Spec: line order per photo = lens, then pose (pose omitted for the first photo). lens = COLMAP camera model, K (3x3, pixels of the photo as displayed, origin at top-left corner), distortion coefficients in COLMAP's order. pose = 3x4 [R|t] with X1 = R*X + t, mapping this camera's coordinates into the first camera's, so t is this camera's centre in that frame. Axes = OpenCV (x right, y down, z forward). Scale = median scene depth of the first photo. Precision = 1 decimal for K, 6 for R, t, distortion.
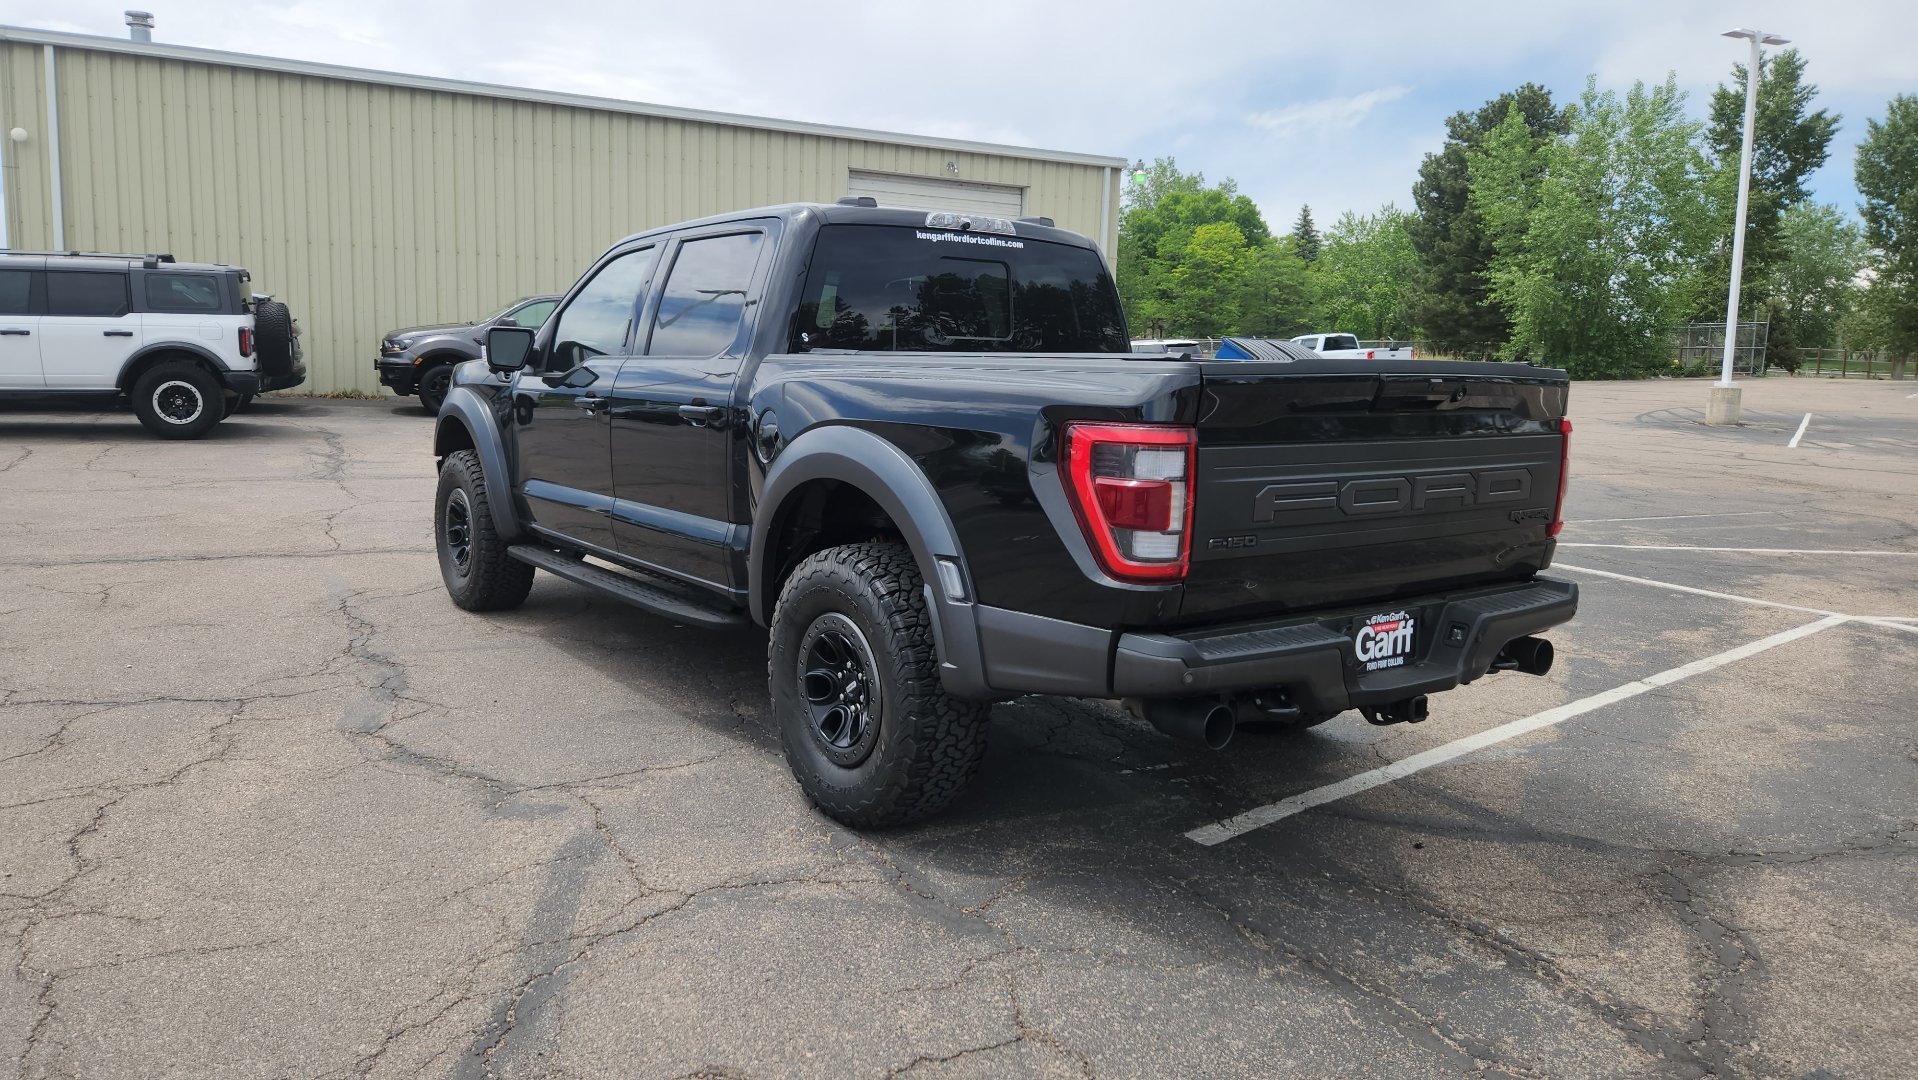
lens RADIAL K [[1285.2, 0, 913.3], [0, 1285.2, 527.8], [0, 0, 1]] dist [0.068375, -0.054551]
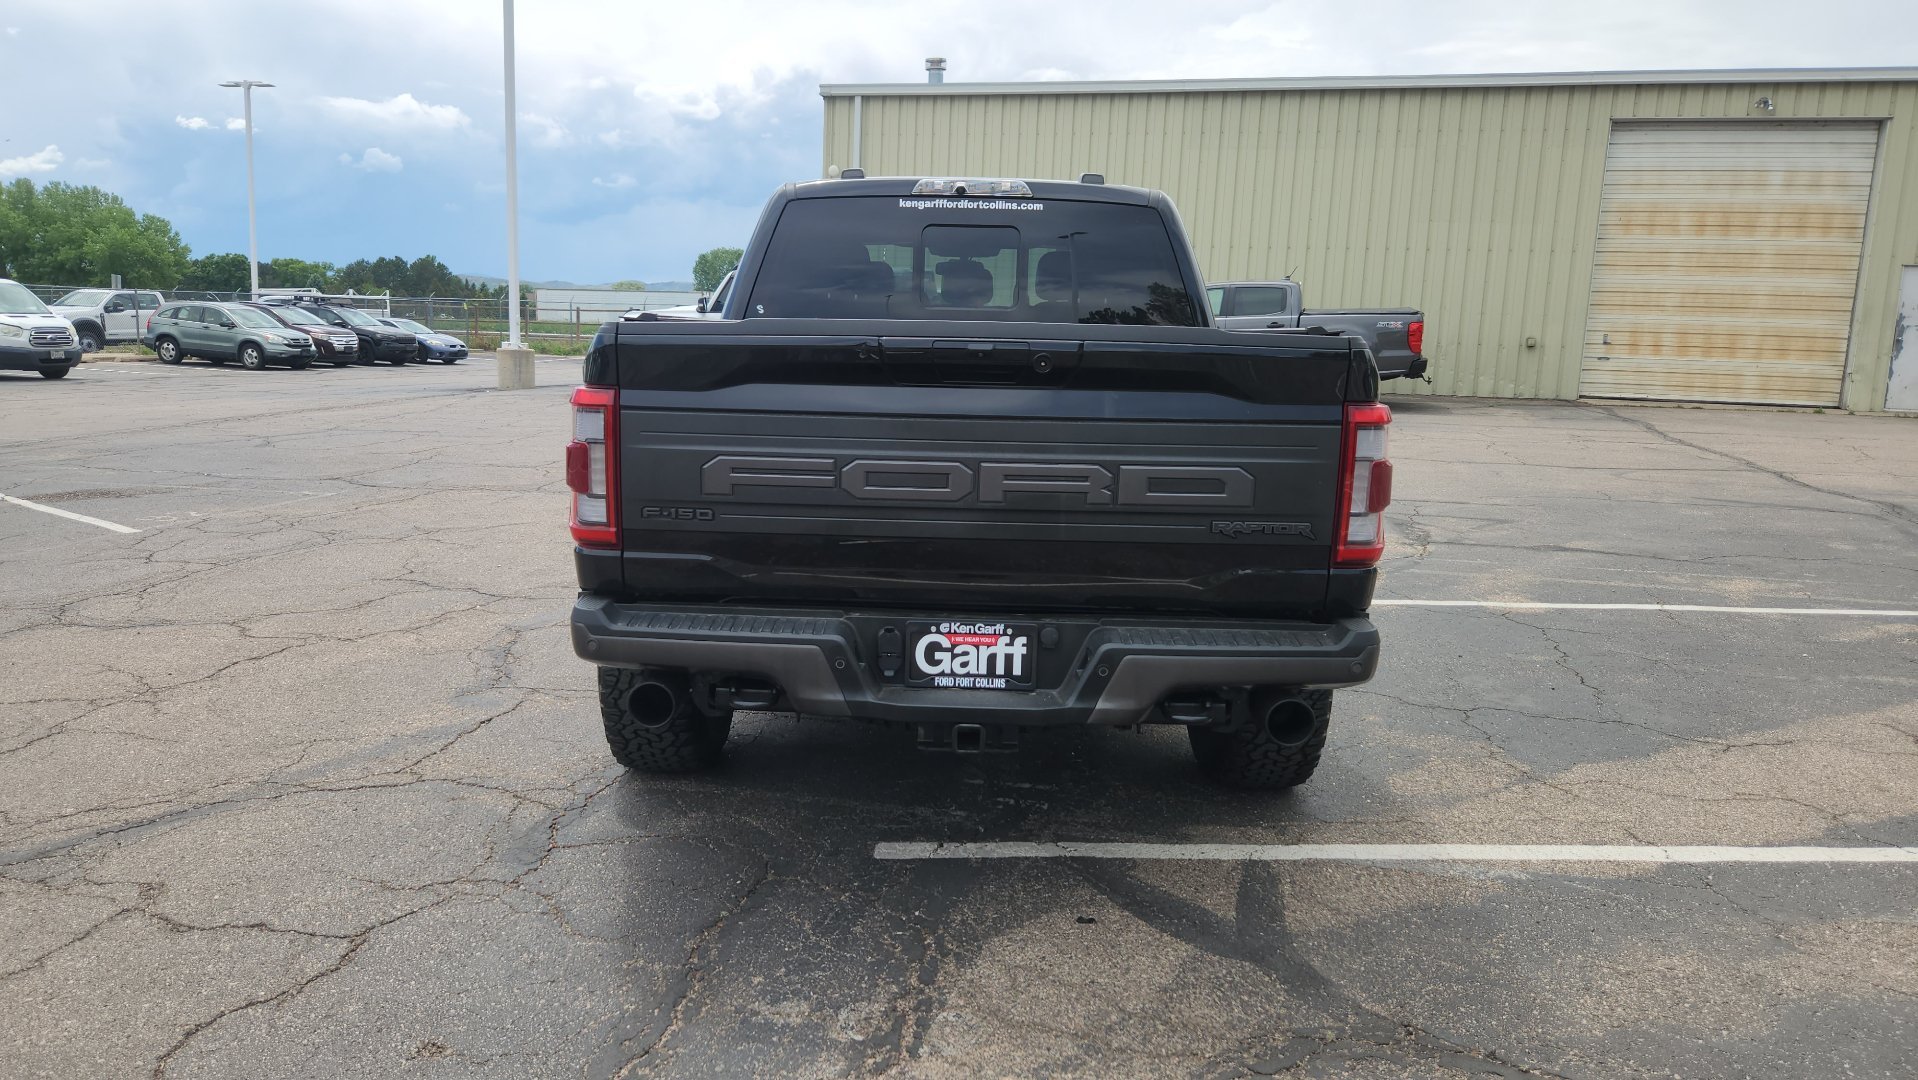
lens RADIAL K [[1285.2, 0, 918.9], [0, 1285.2, 534.2], [0, 0, 1]] dist [0.068375, -0.054551]
pose [[0.794872, 0.089065, -0.600204, 0.664793], [-0.082671, 0.995841, 0.038290, -0.016687], [0.601118, 0.019184, 0.798930, 0.244844]]
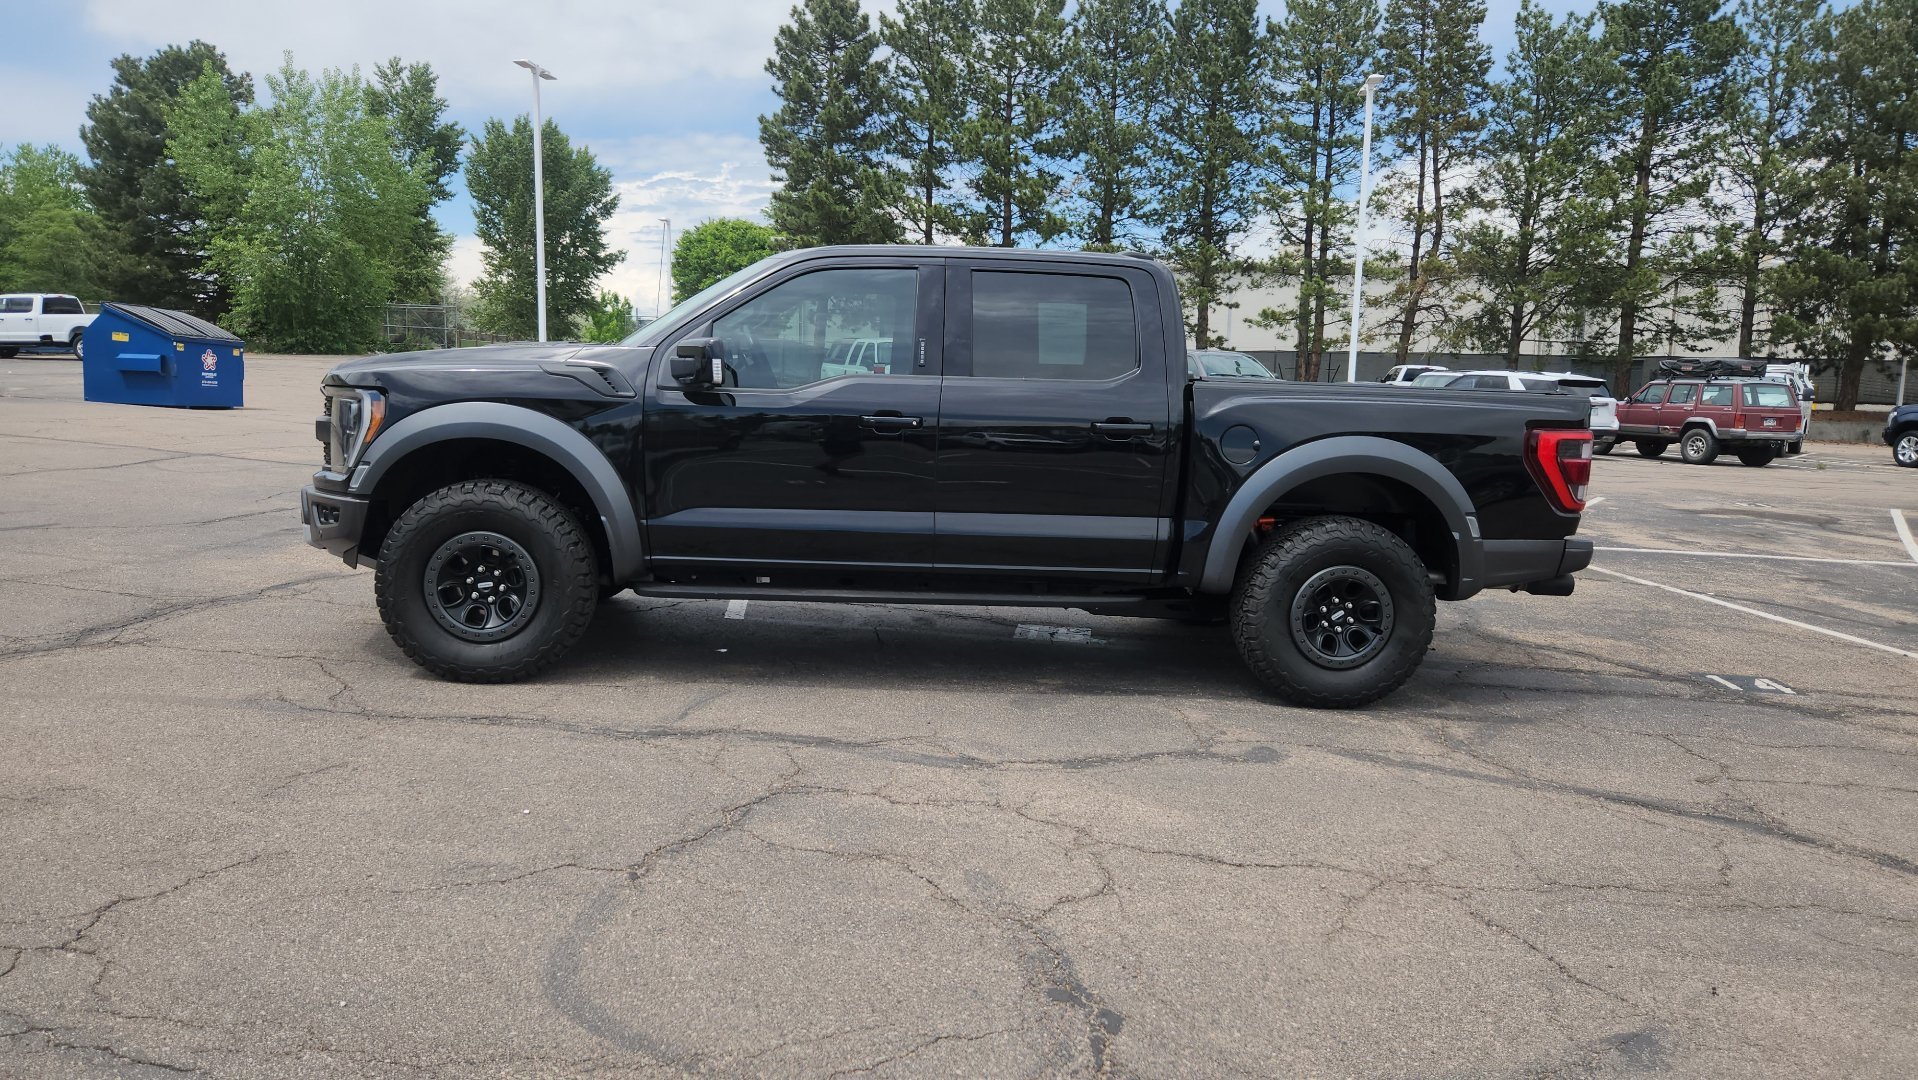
lens RADIAL K [[1285.2, 0, 941.2], [0, 1285.2, 543.7], [0, 0, 1]] dist [0.068375, -0.054551]
pose [[0.518409, -0.111225, 0.847869, -1.321262], [0.080498, 0.993450, 0.081104, -0.097061], [-0.851336, 0.026207, 0.523966, 0.537554]]
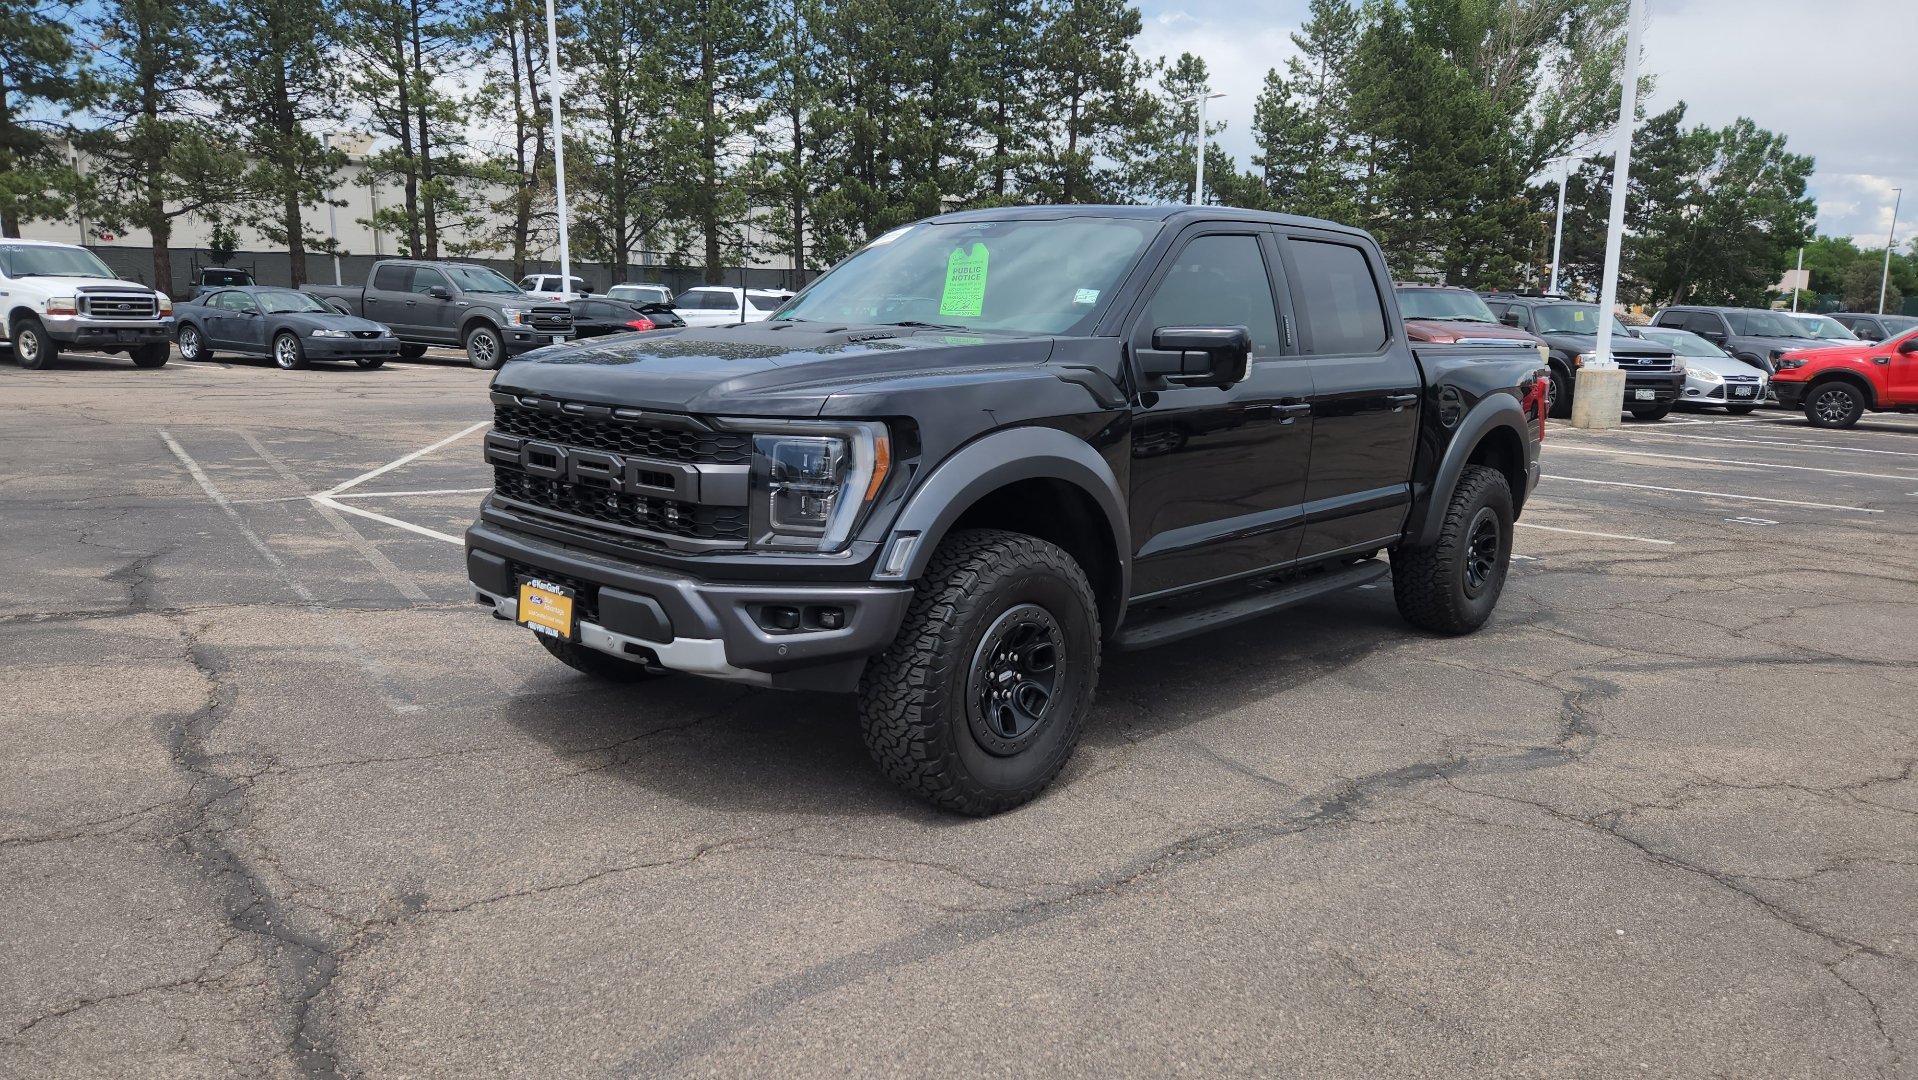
lens RADIAL K [[1285.2, 0, 930.5], [0, 1285.2, 553.7], [0, 0, 1]] dist [0.068375, -0.054551]
pose [[-0.188631, -0.207351, 0.959908, -1.331839], [0.092939, 0.969299, 0.227643, -0.278262], [-0.977640, 0.132154, -0.163569, 1.710088]]
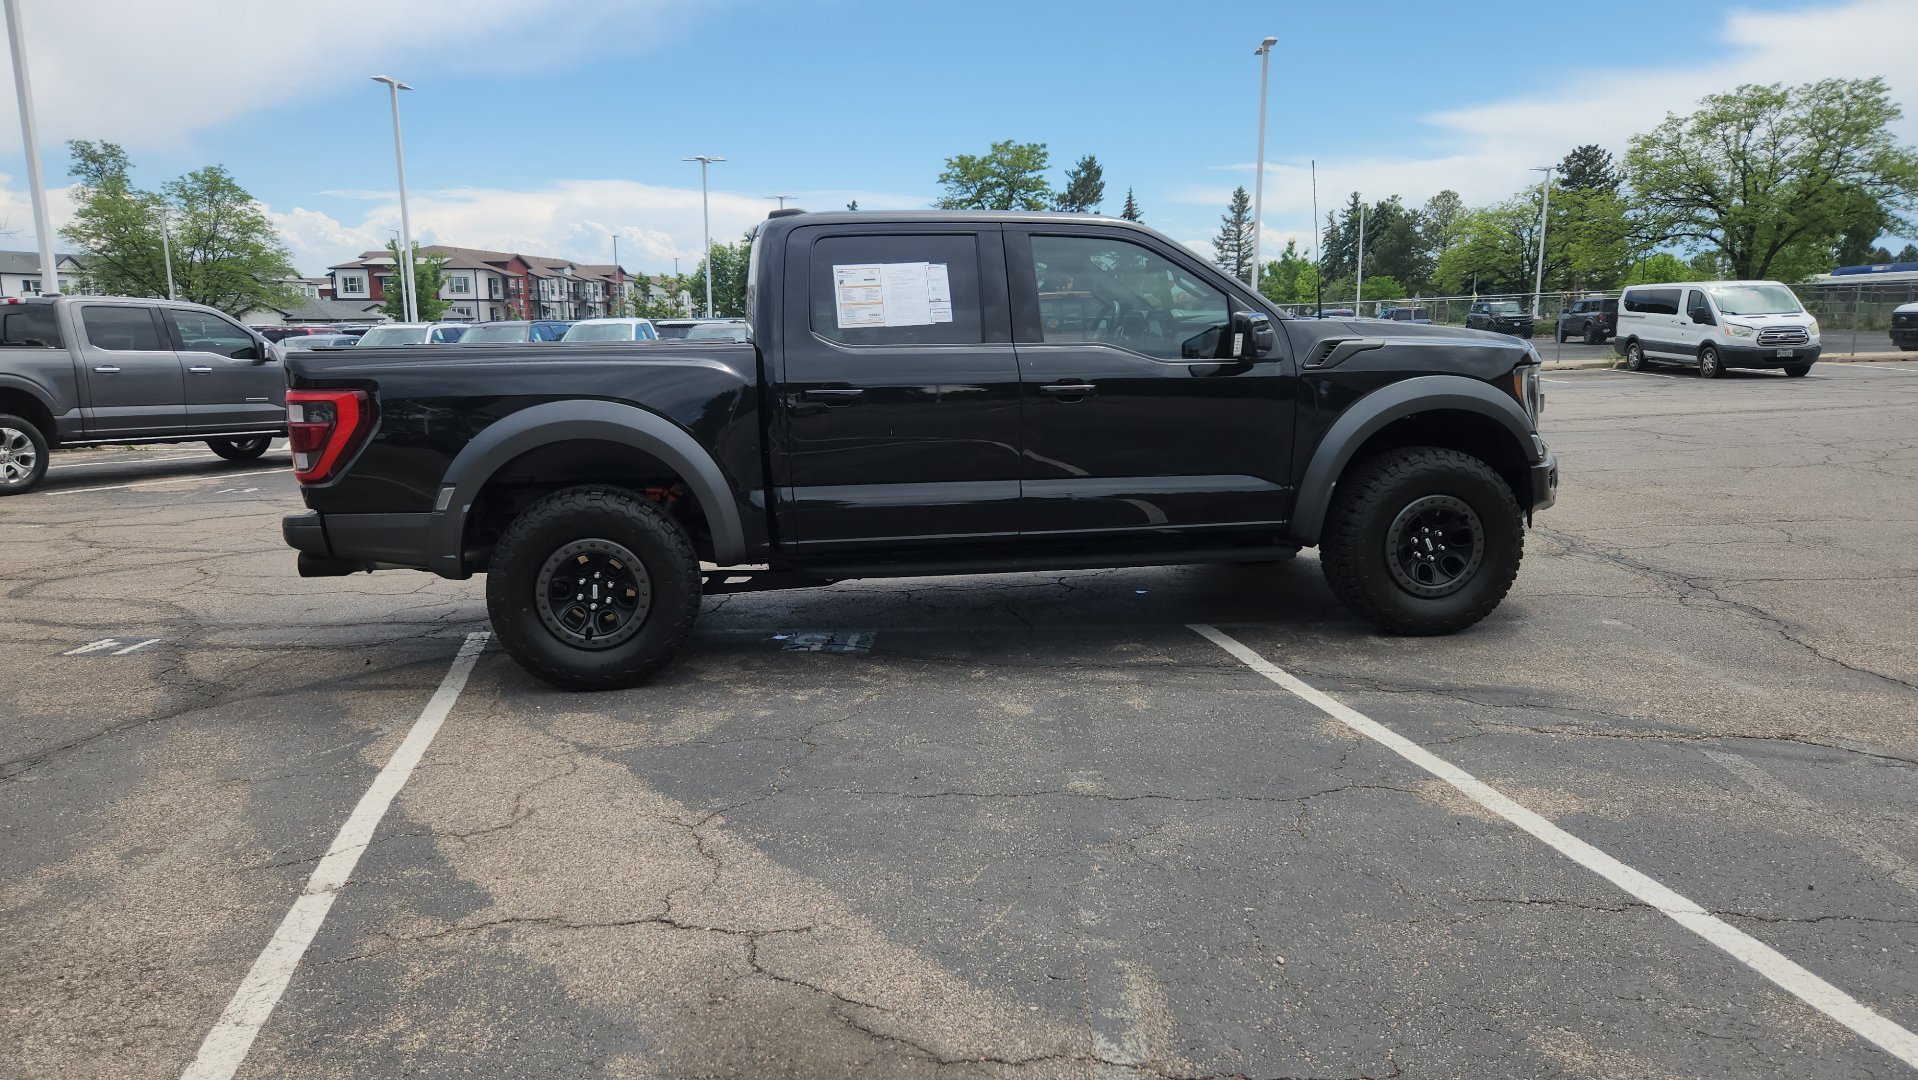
lens RADIAL K [[1285.7, 0, 914.5], [0, 1285.7, 542.1], [0, 0, 1]] dist [0.066309, -0.051778]
pose [[-0.467304, 0.132052, -0.874179, 1.218329], [-0.102688, 0.973983, 0.202021, -0.234182], [0.878113, 0.184173, -0.441586, 1.916213]]
